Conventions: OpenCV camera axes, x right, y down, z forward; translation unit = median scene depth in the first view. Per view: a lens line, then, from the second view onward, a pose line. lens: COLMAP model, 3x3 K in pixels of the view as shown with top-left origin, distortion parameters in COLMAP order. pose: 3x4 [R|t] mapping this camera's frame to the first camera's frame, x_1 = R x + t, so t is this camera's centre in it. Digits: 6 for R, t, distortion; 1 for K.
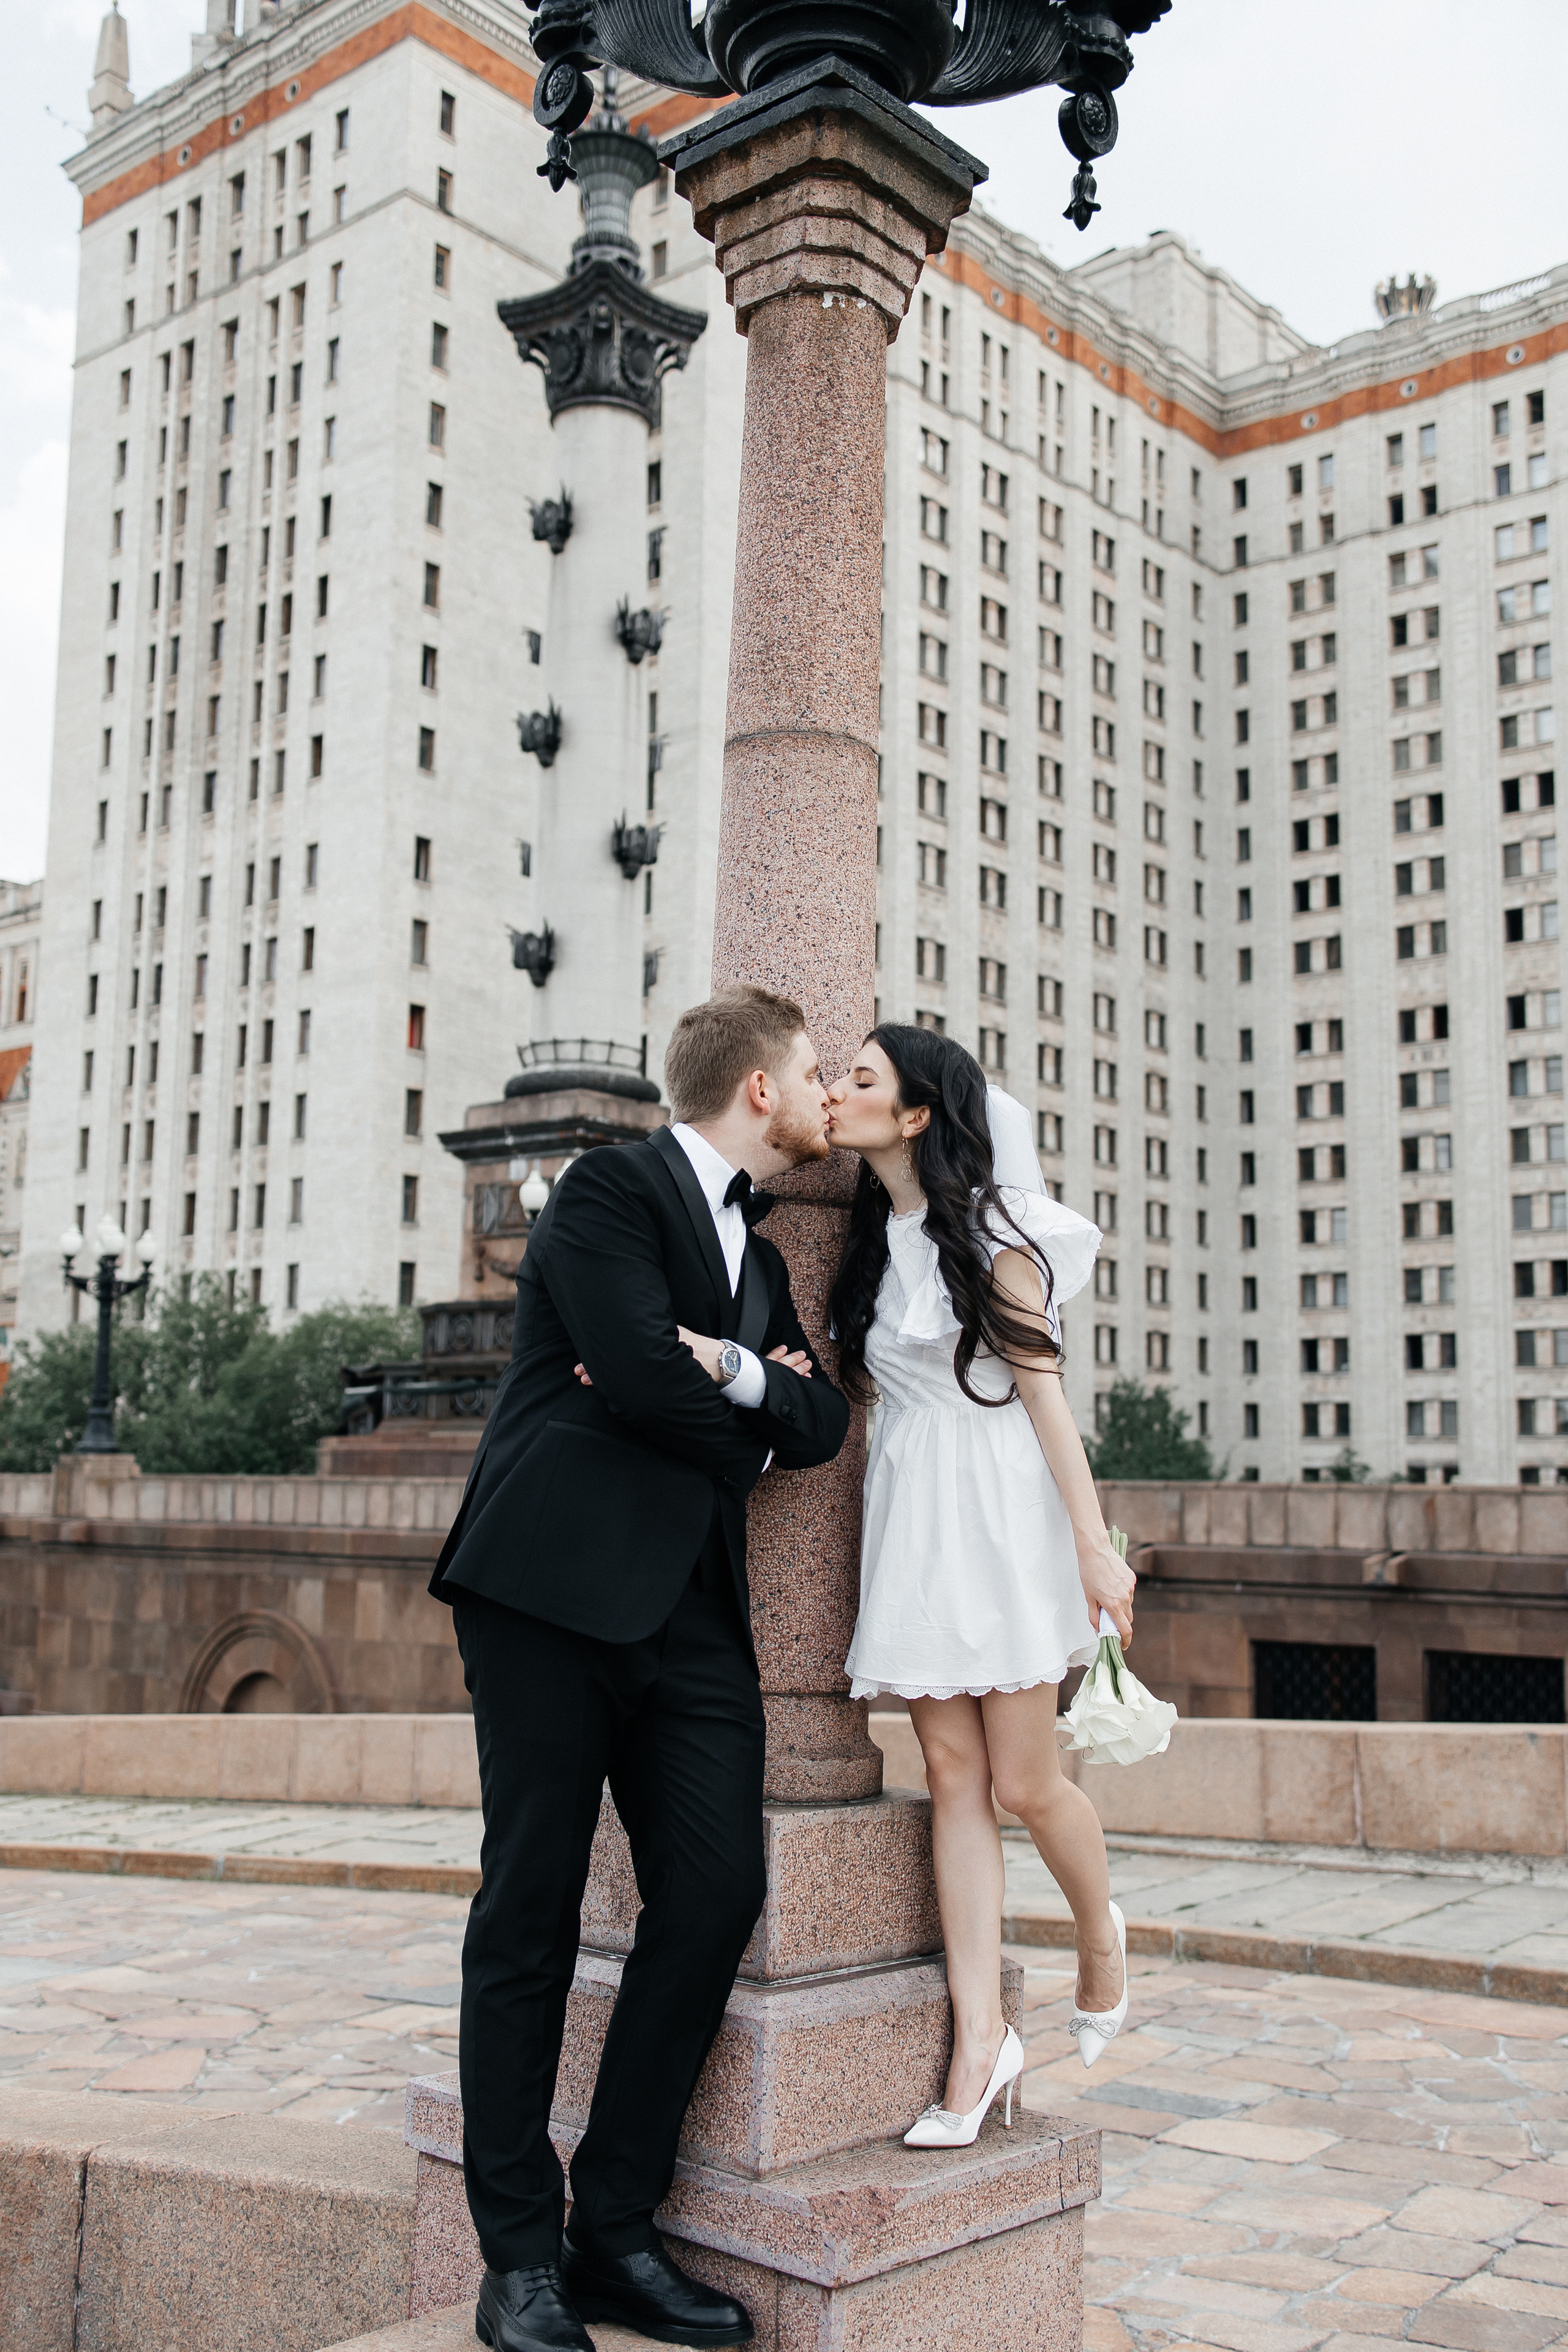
lens RADIAL K [[2354.8, 0, 796.3], [0, 2354.8, 1180.9], [0, 0, 1]] dist [0.014321, 0.000000]
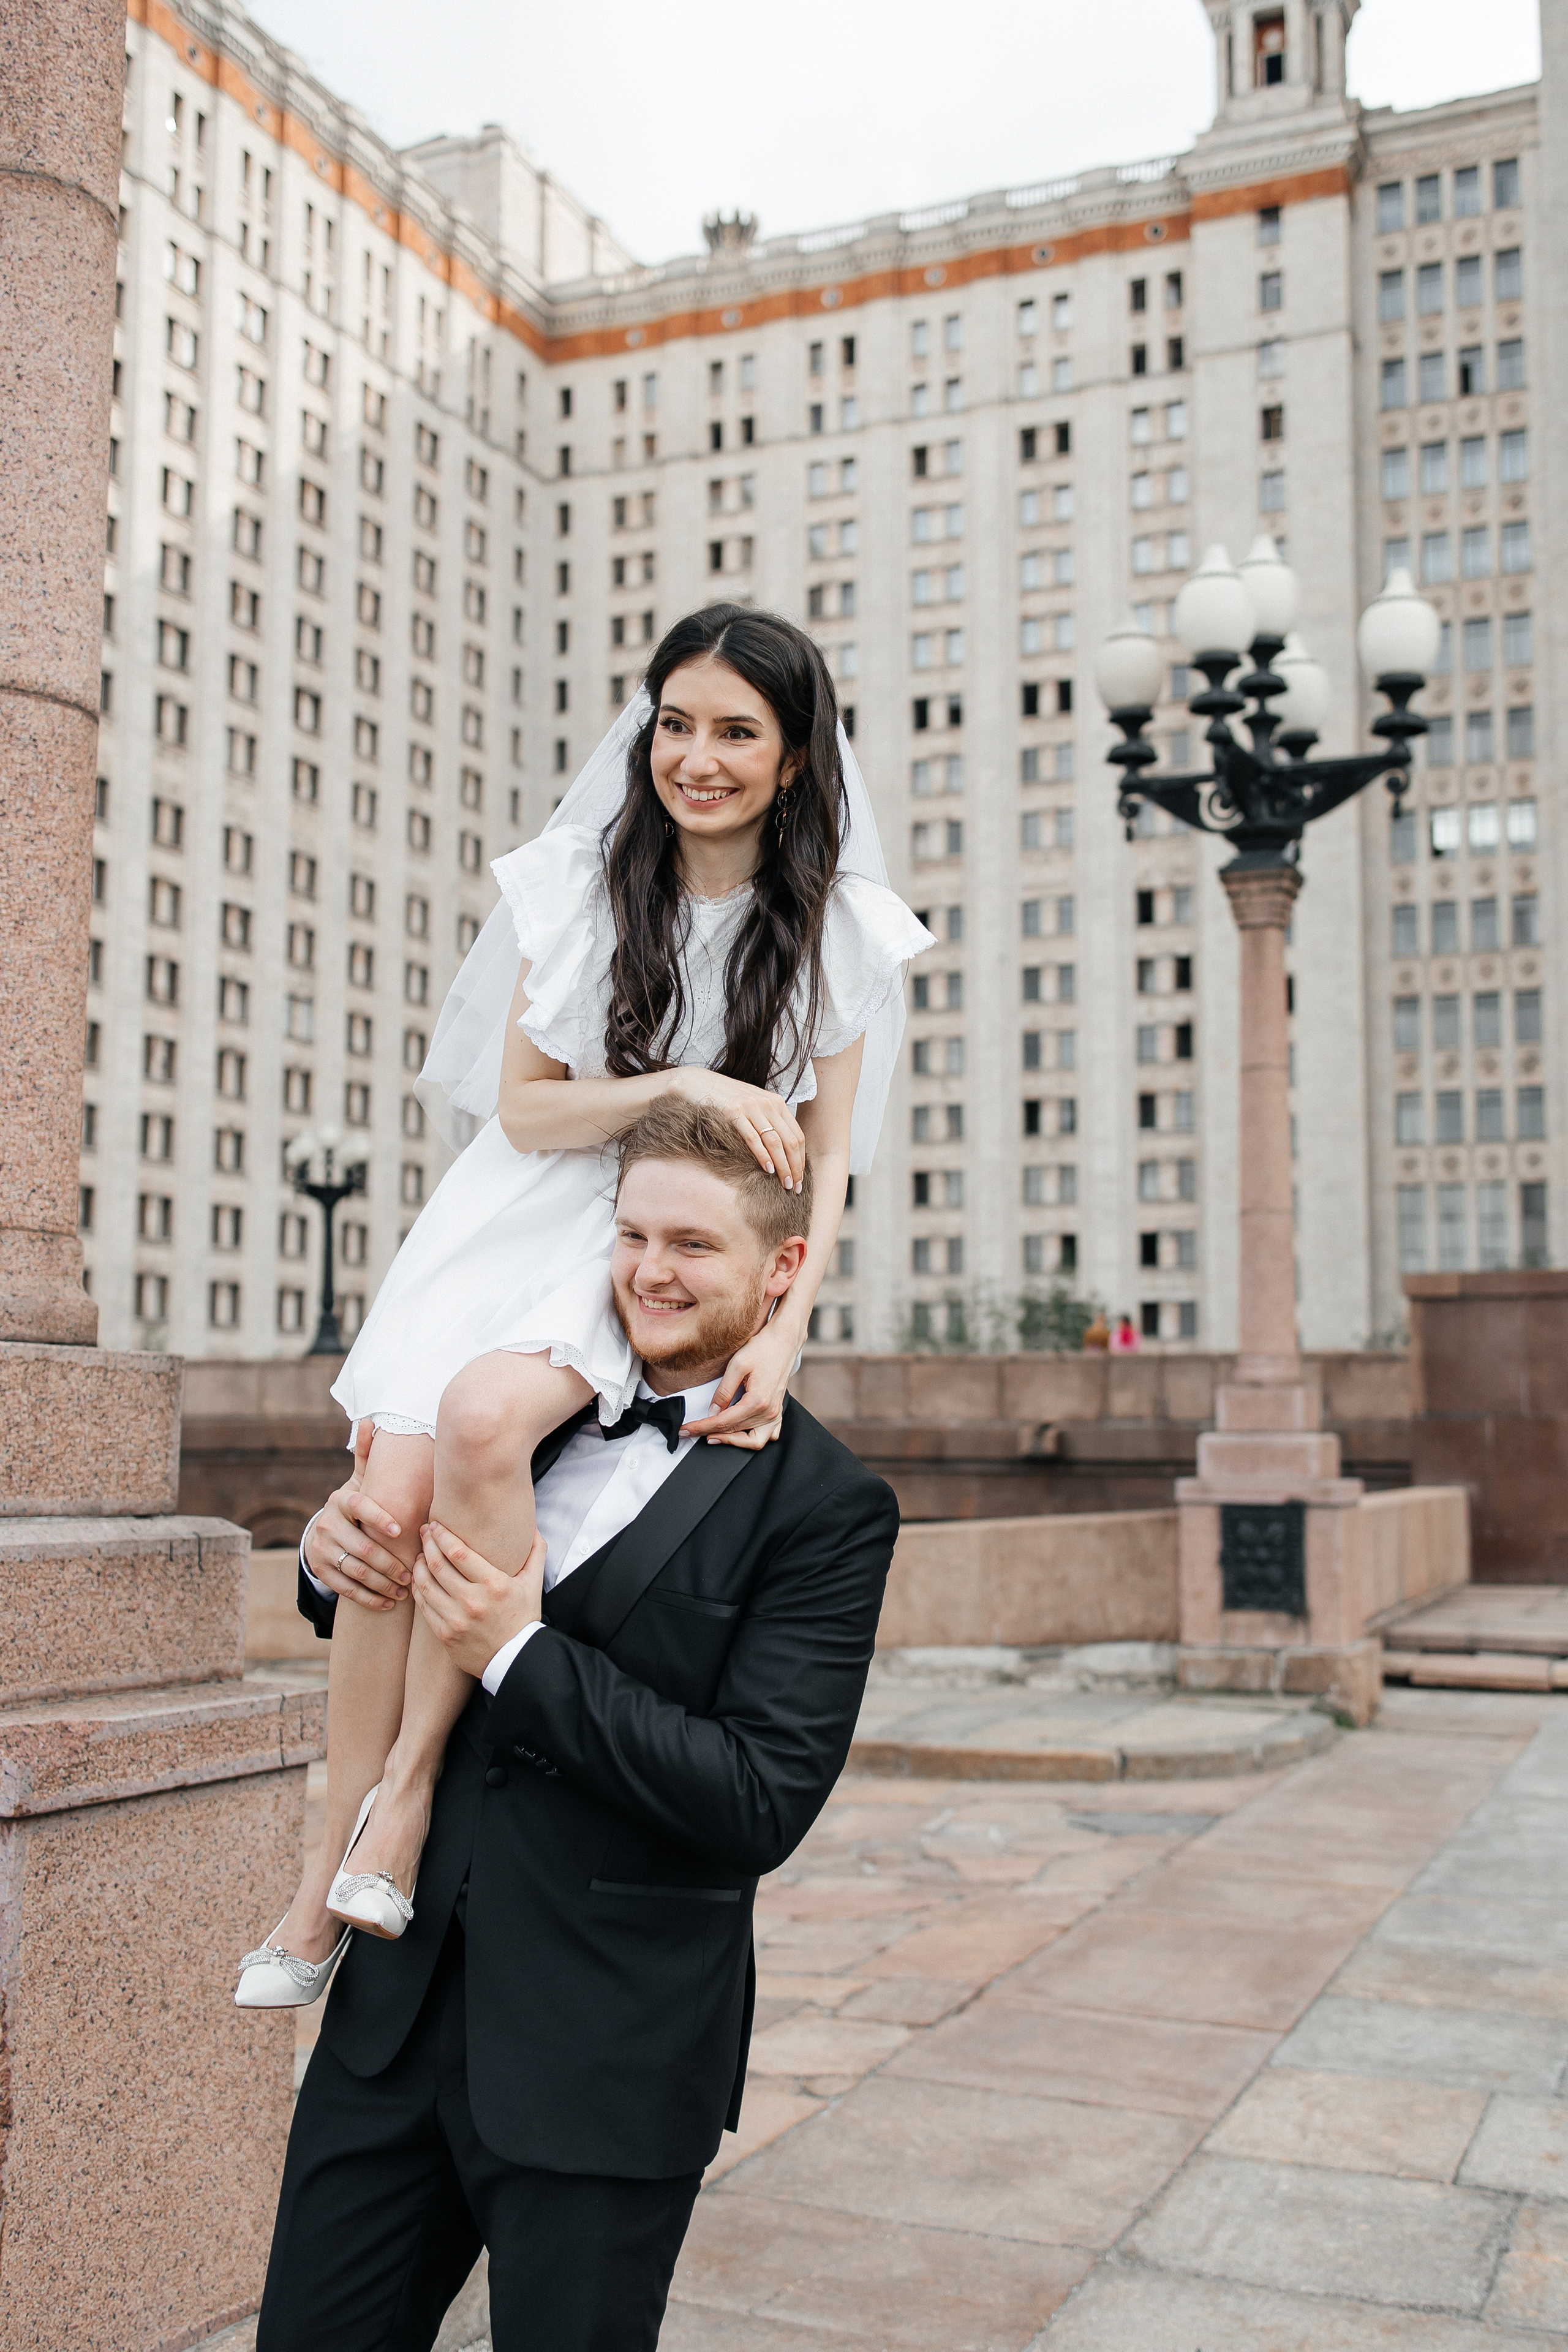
lens RADIAL K [[2354.8, 0, 797.2], [0, 2354.8, 1186.5], [0, 0, 1]] dist [0.014321, 0.000000]
pose [[0.957627, 0.019253, 0.287367, 0.001298], [-0.029650, 0.999052, 0.031871, 0.006340], [-0.286481, -0.039041, 0.957290, 0.001884]]
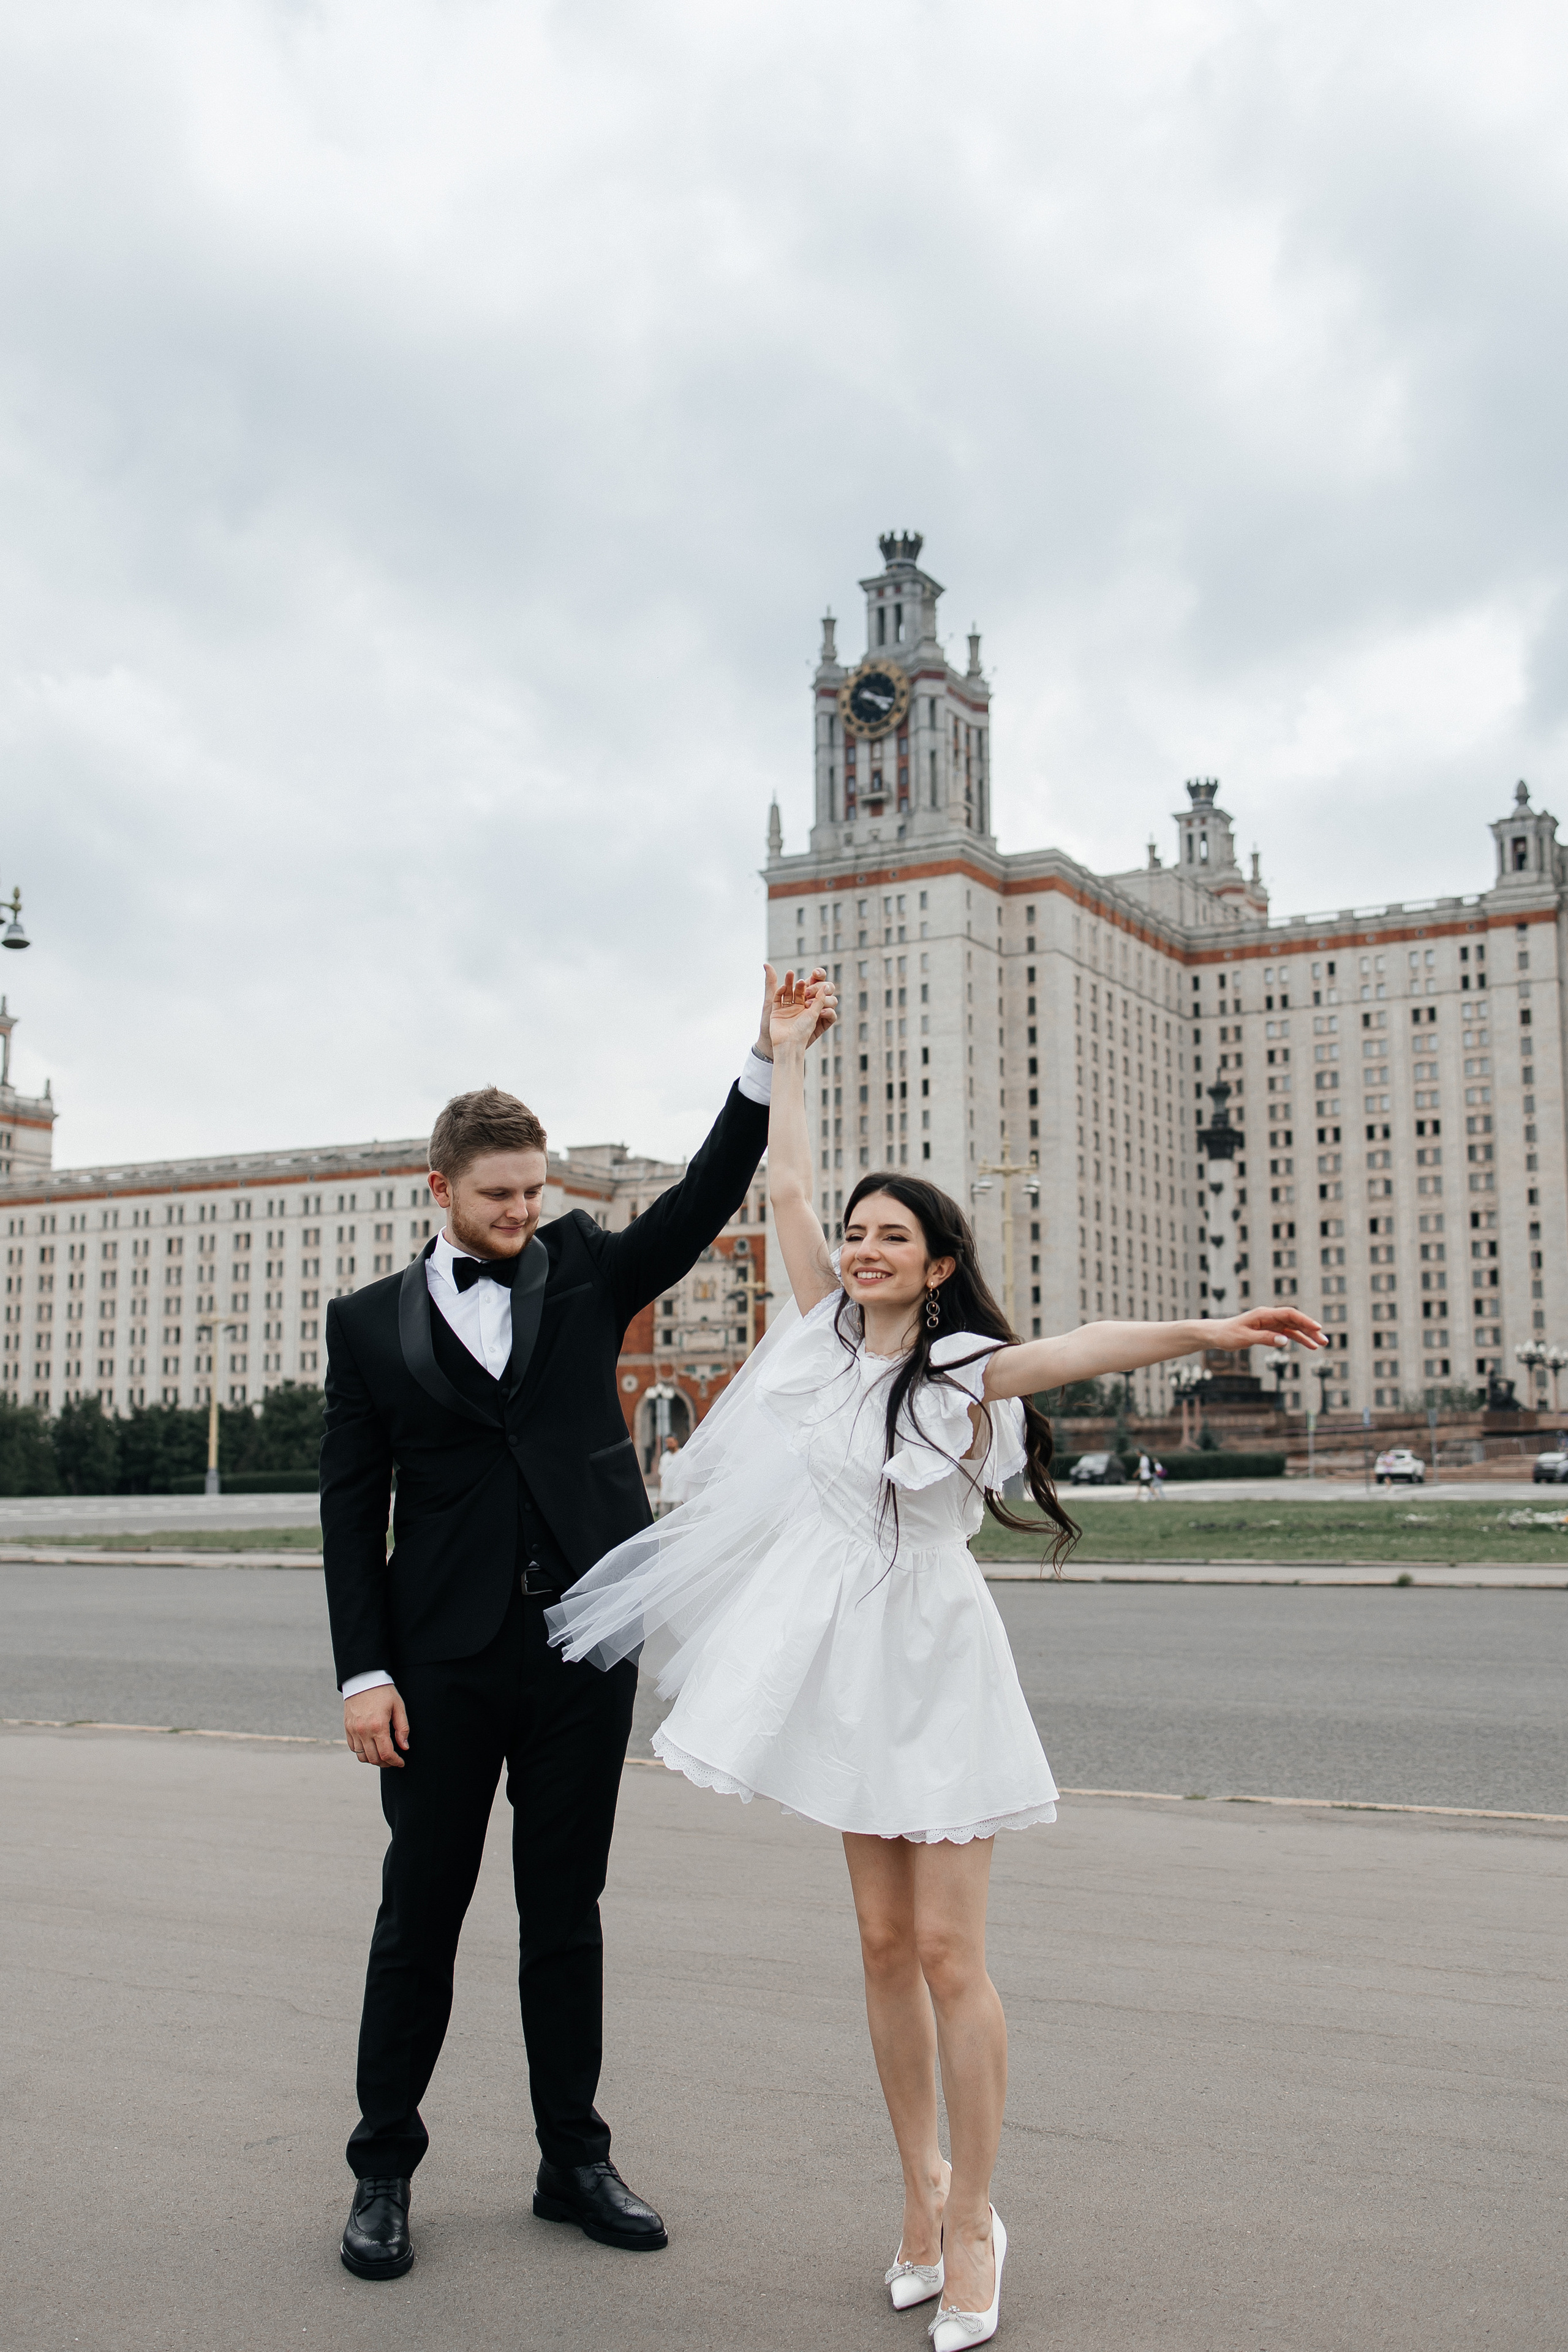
lens RADIAL K [[2354.8, 0, 790.2], [0, 2354.8, 1187.5], [0, 0, 1]] dist [0.014321, 0.000000]
pose [[0.980010, 0.007895, 0.198790, -0.700309], [-0.010137, 0.999896, 0.010264, -0.132278], [-0.198688, -0.012074, 0.979988, -1.231459]]
